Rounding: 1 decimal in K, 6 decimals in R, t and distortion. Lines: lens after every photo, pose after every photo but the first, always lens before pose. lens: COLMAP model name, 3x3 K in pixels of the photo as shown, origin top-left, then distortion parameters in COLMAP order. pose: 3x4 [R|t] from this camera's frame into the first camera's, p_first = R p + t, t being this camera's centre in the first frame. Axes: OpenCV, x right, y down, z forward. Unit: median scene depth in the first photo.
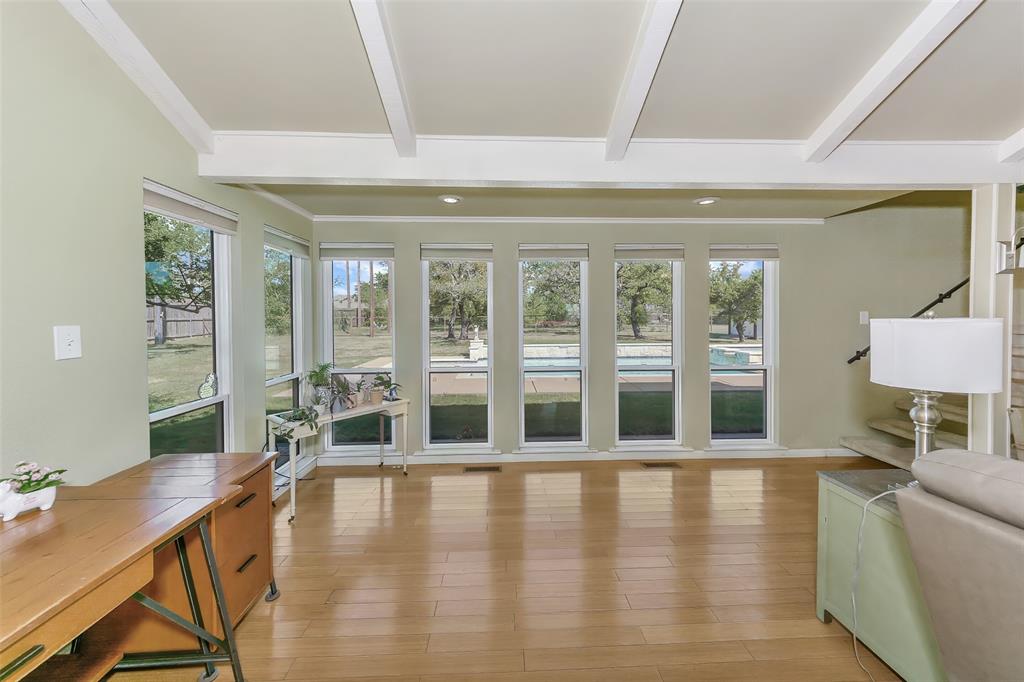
lens RADIAL K [[376.8, 0, 511.1], [0, 376.8, 324.4], [0, 0, 1]] dist [0.001276, 0.000240]
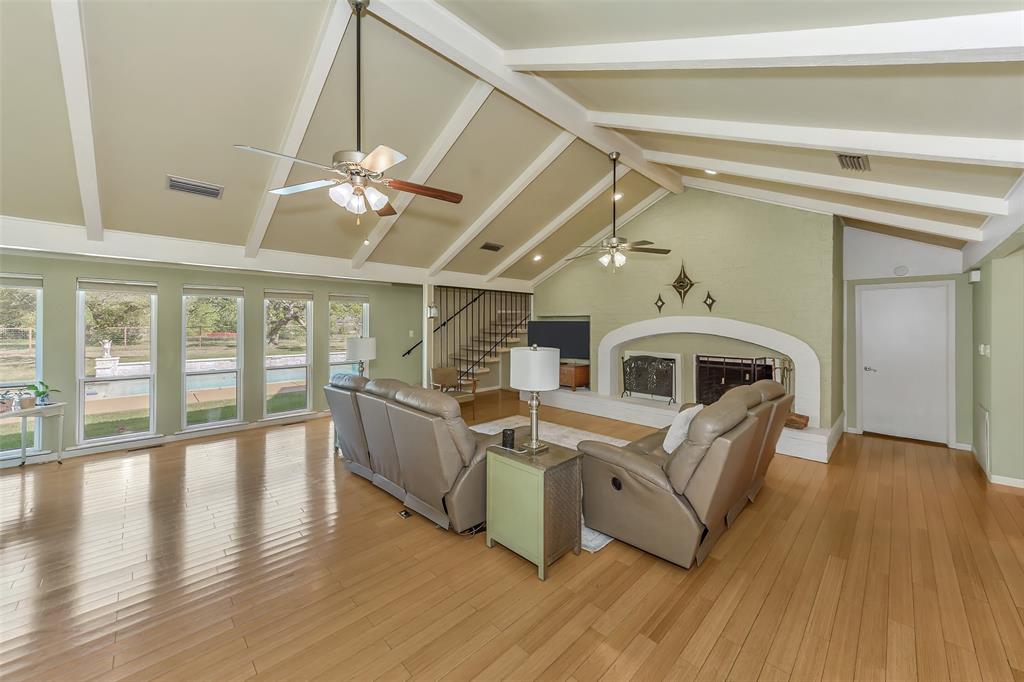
lens RADIAL K [[383.4, 0, 516.9], [0, 383.4, 321.5], [0, 0, 1]] dist [0.001564, 0.000275]
pose [[0.729551, 0.012157, 0.683819, -0.012945], [0.010088, 0.999542, -0.028533, -0.005016], [-0.683852, 0.027715, 0.729094, -0.238248]]
